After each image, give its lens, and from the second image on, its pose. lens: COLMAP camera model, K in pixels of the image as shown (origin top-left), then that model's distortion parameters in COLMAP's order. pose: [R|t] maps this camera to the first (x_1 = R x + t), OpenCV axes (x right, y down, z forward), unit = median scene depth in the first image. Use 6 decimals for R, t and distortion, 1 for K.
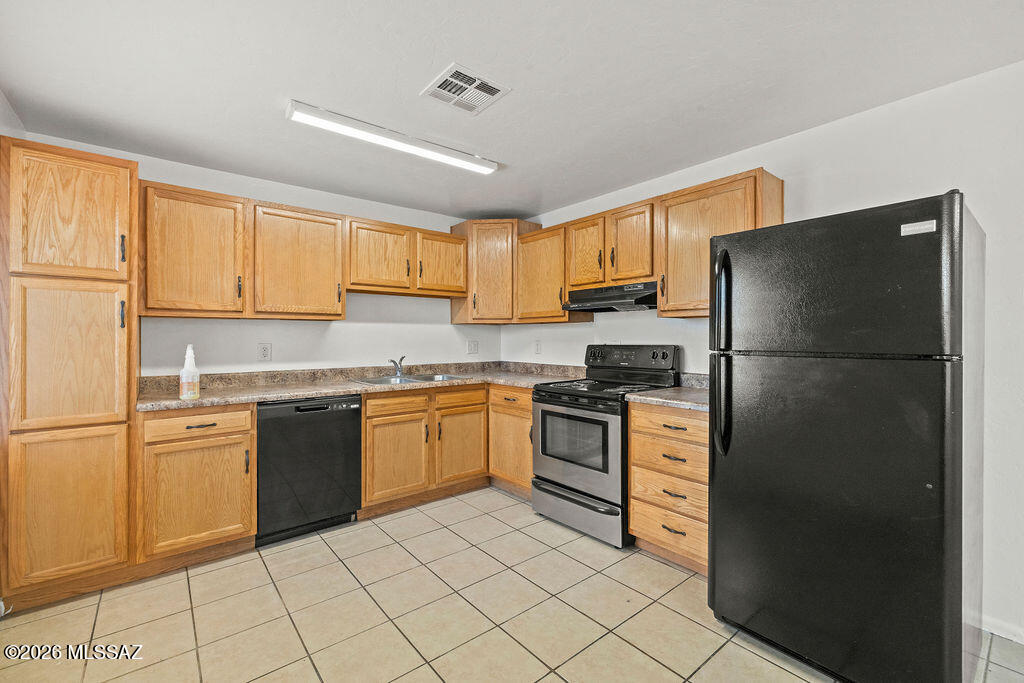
lens RADIAL K [[434.8, 0, 510.8], [0, 434.8, 339.6], [0, 0, 1]] dist [0.002494, 0.000134]
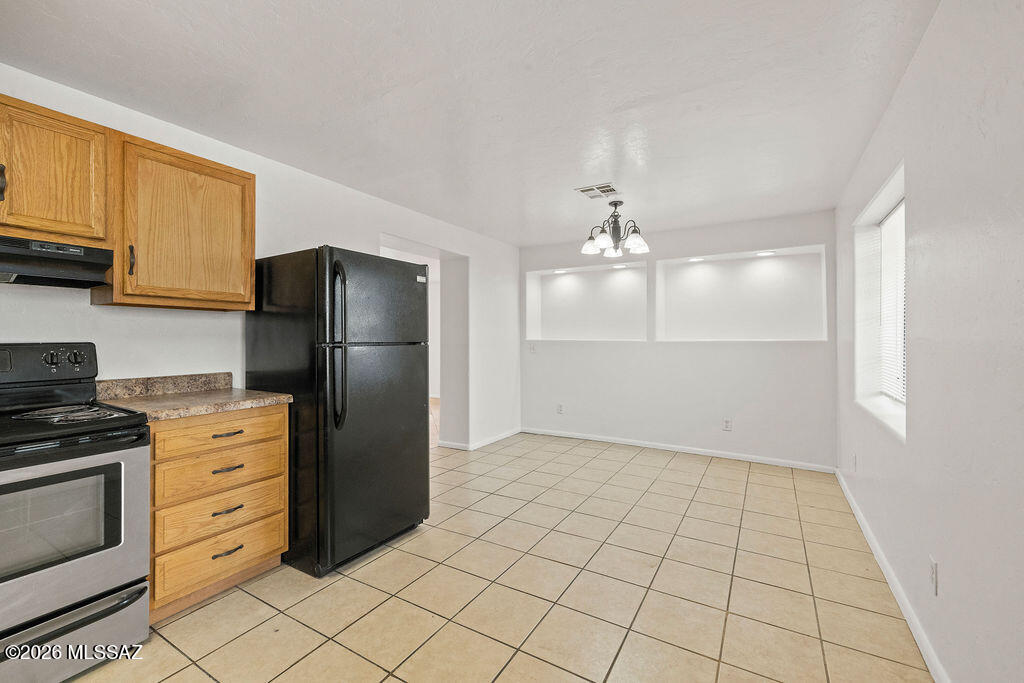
lens RADIAL K [[434.8, 0, 510.2], [0, 434.8, 336.5], [0, 0, 1]] dist [0.002494, 0.000134]
pose [[-0.338521, 0.000037, 0.940959, -0.634320], [0.002106, 0.999998, 0.000718, 0.005443], [-0.940956, 0.002225, -0.338520, 0.751918]]
